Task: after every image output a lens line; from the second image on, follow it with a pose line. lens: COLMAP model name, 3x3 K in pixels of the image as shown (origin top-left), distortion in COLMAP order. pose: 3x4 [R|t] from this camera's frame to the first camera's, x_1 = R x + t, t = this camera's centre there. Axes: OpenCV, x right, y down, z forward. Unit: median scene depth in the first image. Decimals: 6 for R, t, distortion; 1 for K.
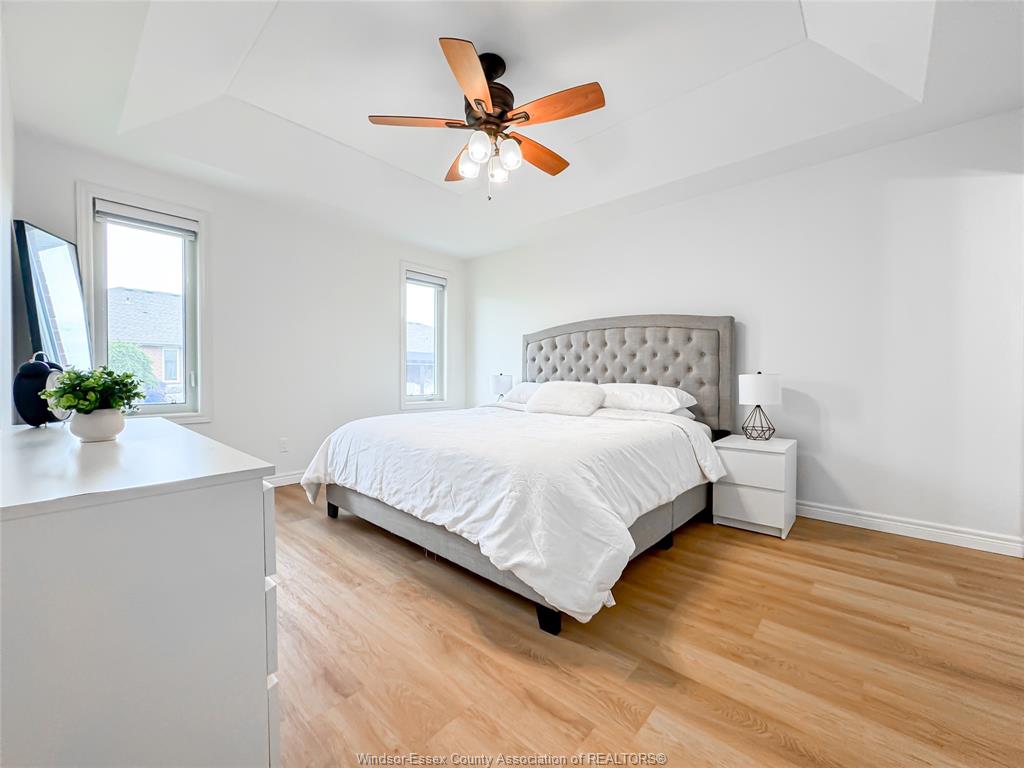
lens RADIAL K [[411.0, 0, 512.0], [0, 411.0, 384.0], [0, 0, 1]] dist [0.000637, 0.000121]
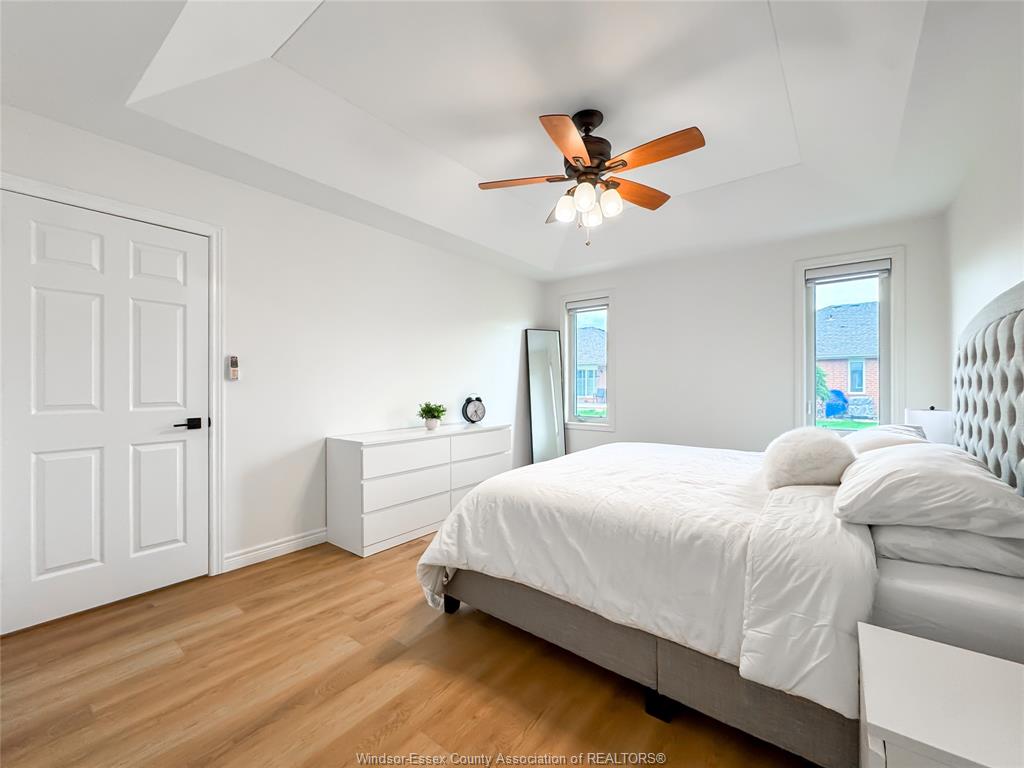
lens RADIAL K [[411.0, 0, 512.0], [0, 411.0, 384.0], [0, 0, 1]] dist [0.000637, 0.000121]
pose [[0.072263, -0.006475, -0.997365, 0.984726], [-0.010527, 0.999918, -0.007255, -0.087948], [0.997330, 0.011023, 0.072189, 0.739815]]
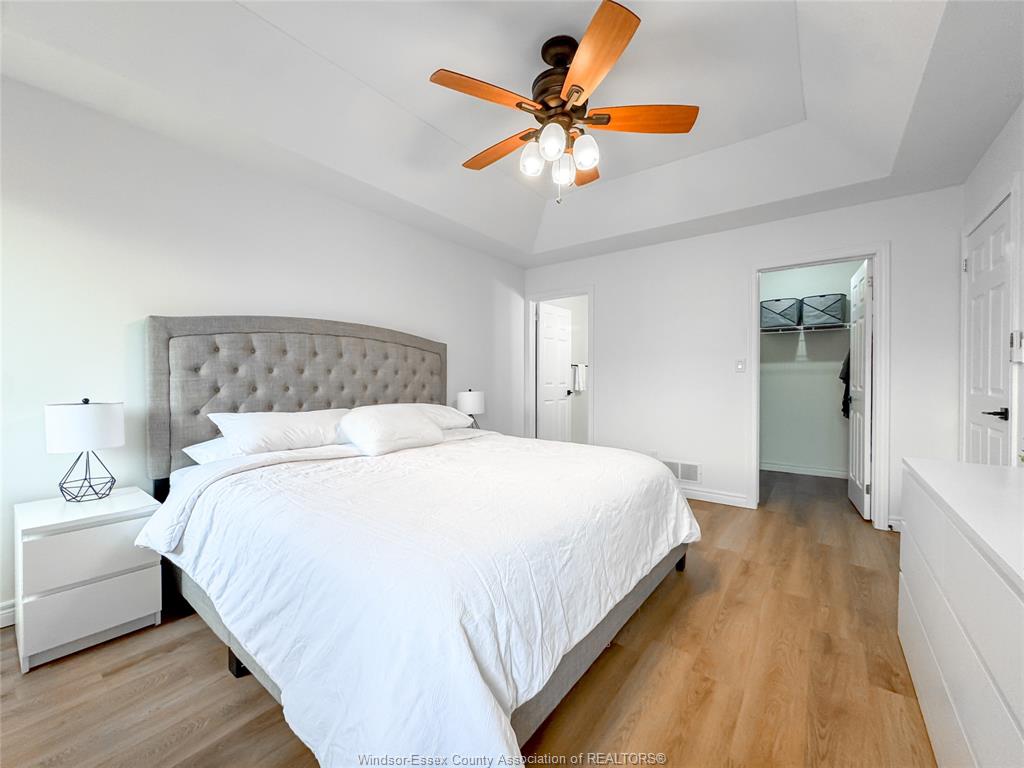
lens RADIAL K [[411.0, 0, 512.0], [0, 411.0, 384.0], [0, 0, 1]] dist [0.000637, 0.000121]
pose [[-0.084001, -0.012927, 0.996382, -0.926918], [0.012083, 0.999829, 0.013990, -0.078477], [-0.996392, 0.013214, -0.083831, 1.182772]]
